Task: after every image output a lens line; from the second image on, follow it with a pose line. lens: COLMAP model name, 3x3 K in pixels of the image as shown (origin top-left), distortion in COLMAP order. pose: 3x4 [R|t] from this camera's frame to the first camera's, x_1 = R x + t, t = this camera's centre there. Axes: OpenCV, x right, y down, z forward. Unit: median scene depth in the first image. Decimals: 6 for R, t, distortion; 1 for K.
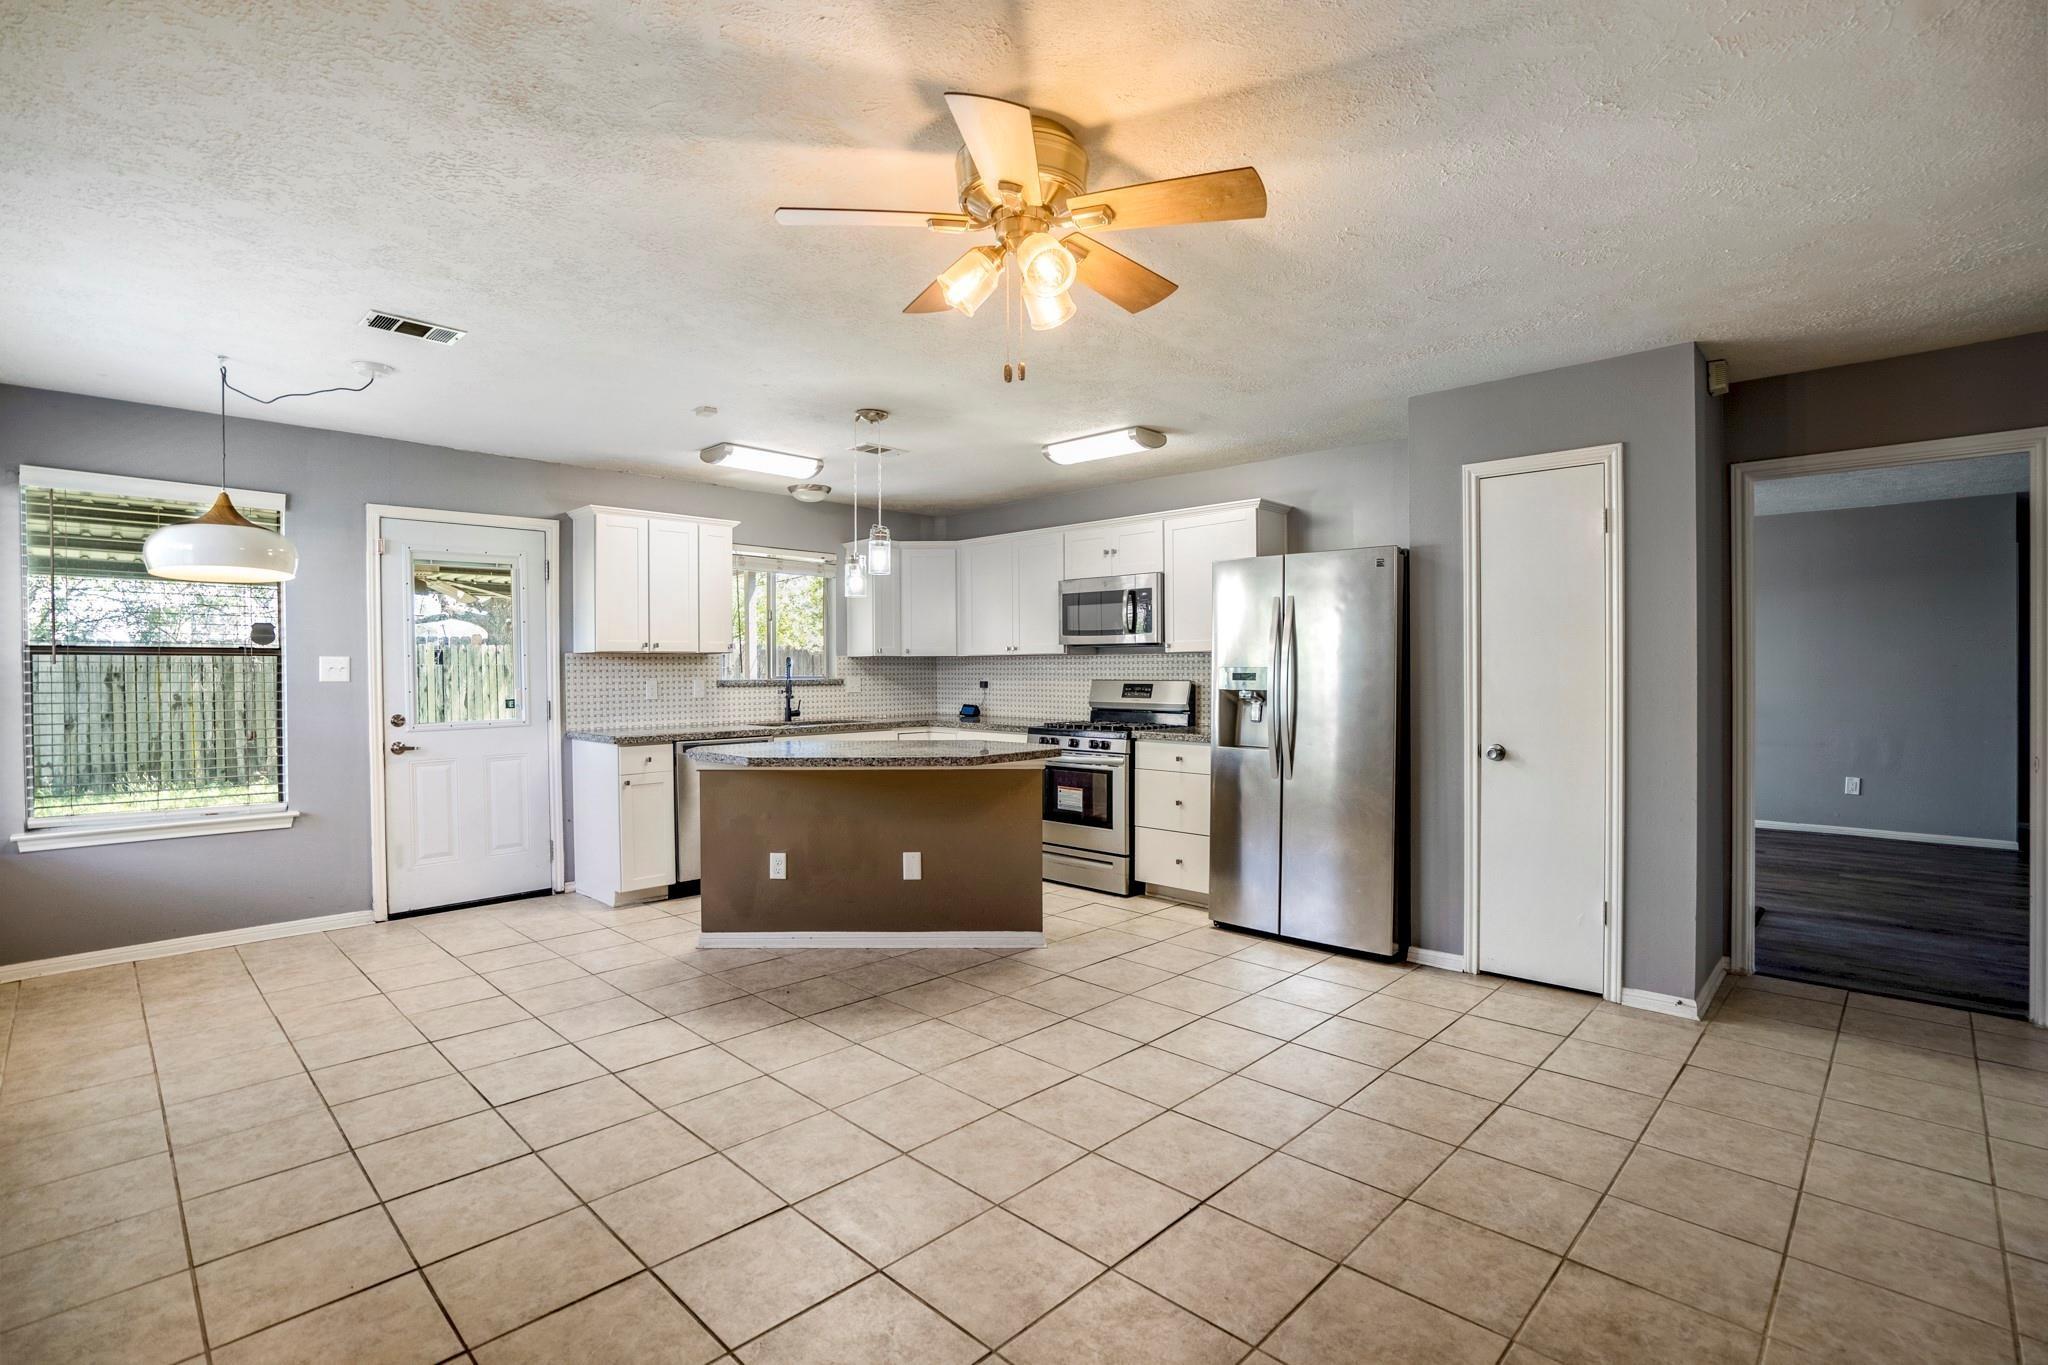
lens RADIAL K [[957.6, 0, 1032.9], [0, 957.6, 678.8], [0, 0, 1]] dist [-0.049966, 0.016968]
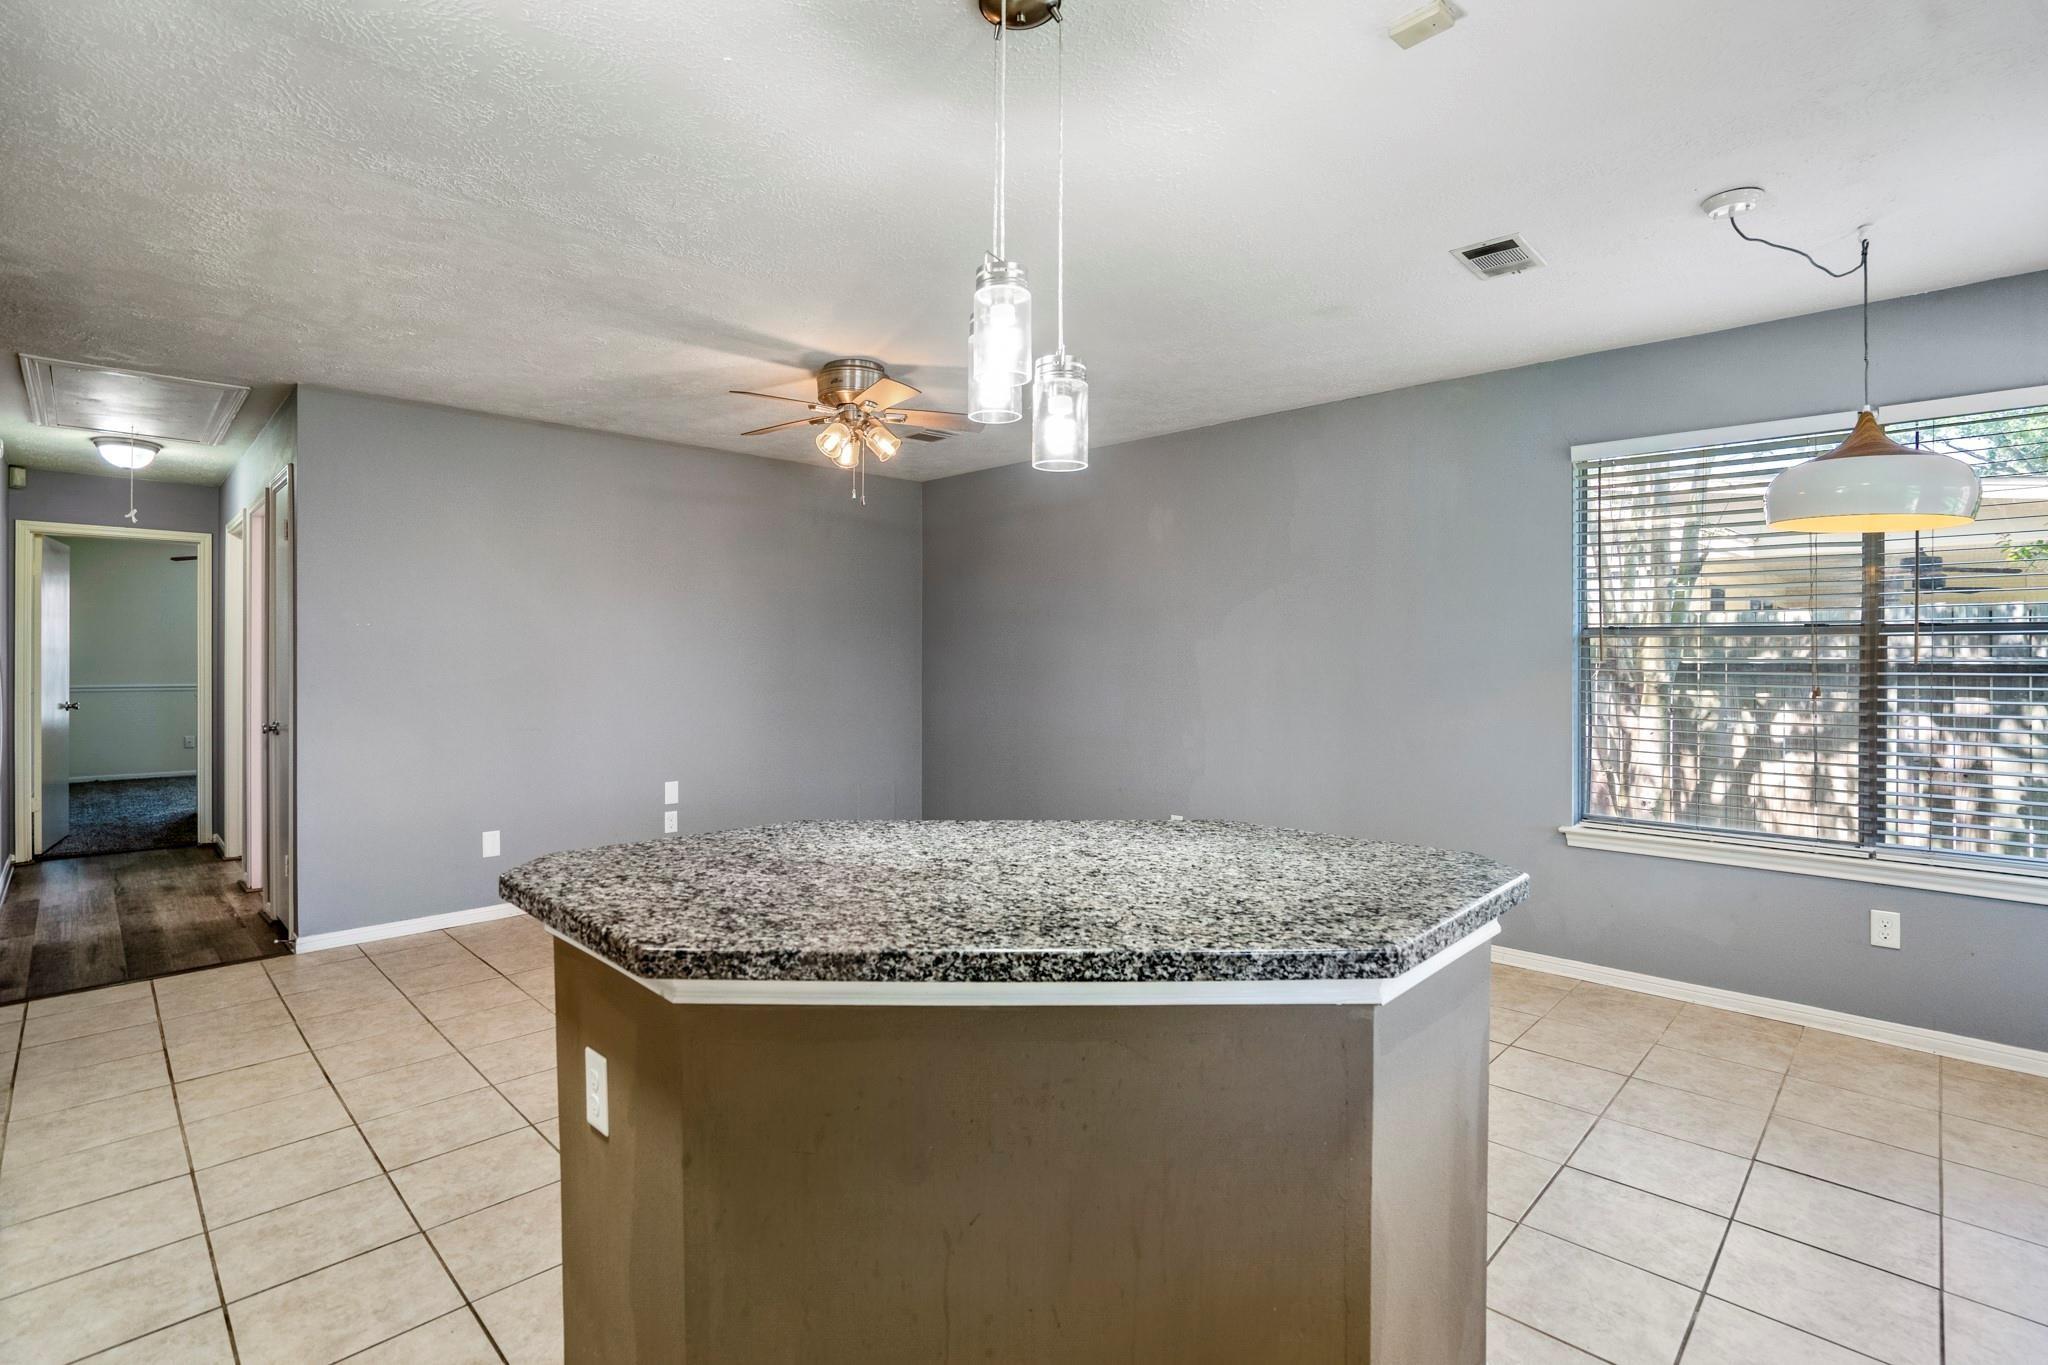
lens RADIAL K [[957.6, 0, 1022.9], [0, 957.6, 668.7], [0, 0, 1]] dist [-0.049966, 0.016968]
pose [[-0.999933, 0.004700, 0.010576, -0.142152], [0.004928, 0.999755, 0.021595, -0.011028], [-0.010472, 0.021646, -0.999711, 1.139818]]
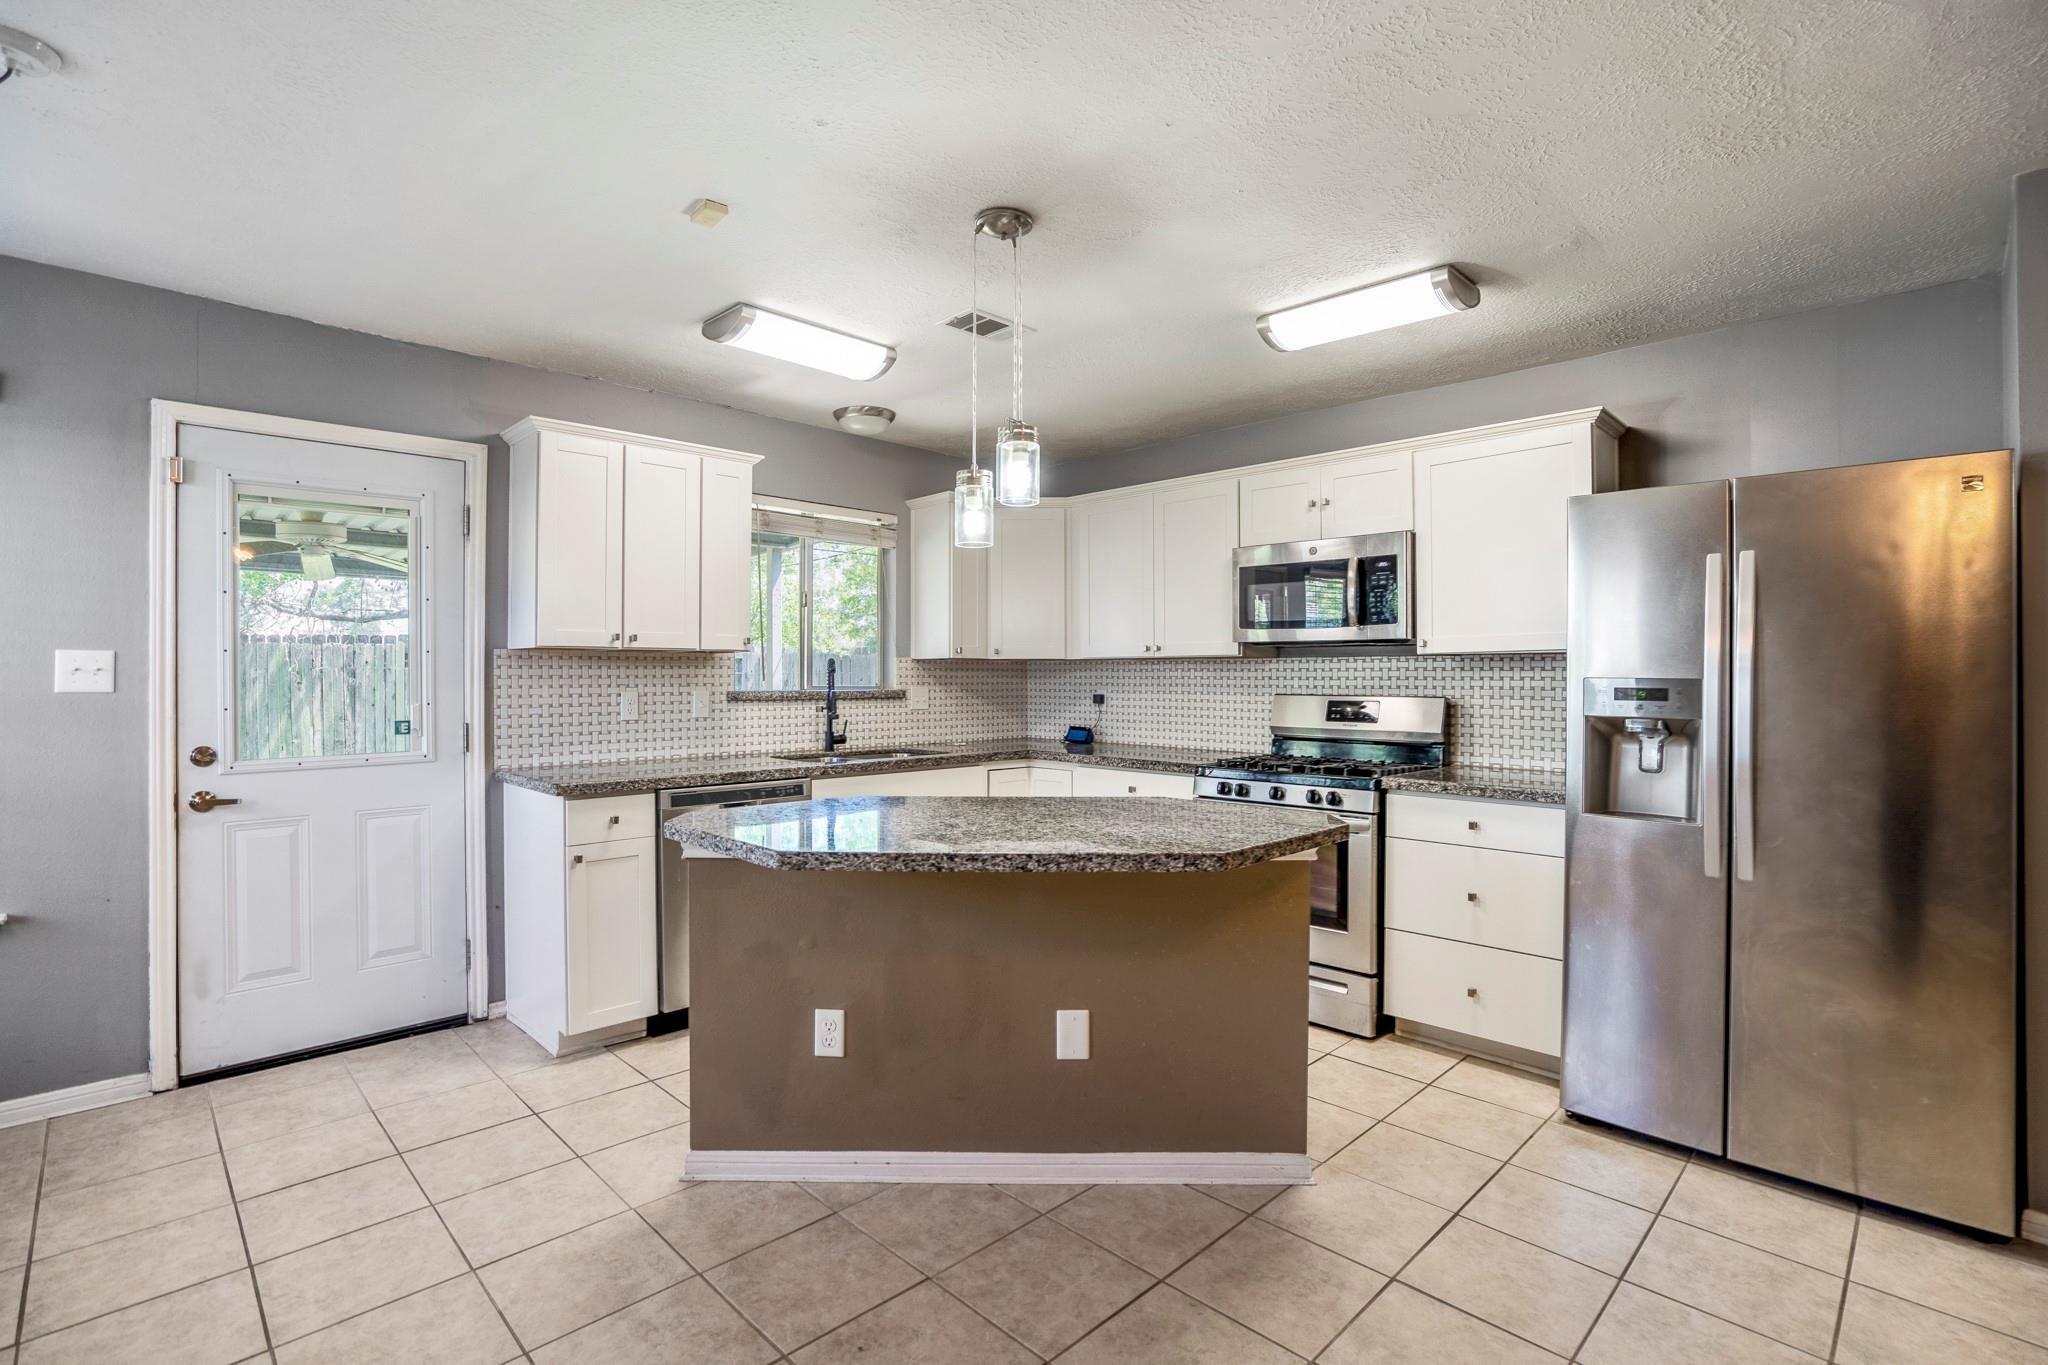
lens RADIAL K [[957.6, 0, 1034.1], [0, 957.6, 672.4], [0, 0, 1]] dist [-0.049966, 0.016968]
pose [[0.999842, 0.006279, -0.016653, -0.116228], [-0.006532, 0.999864, -0.015162, -0.003870], [0.016556, 0.015268, 0.999746, 0.369787]]
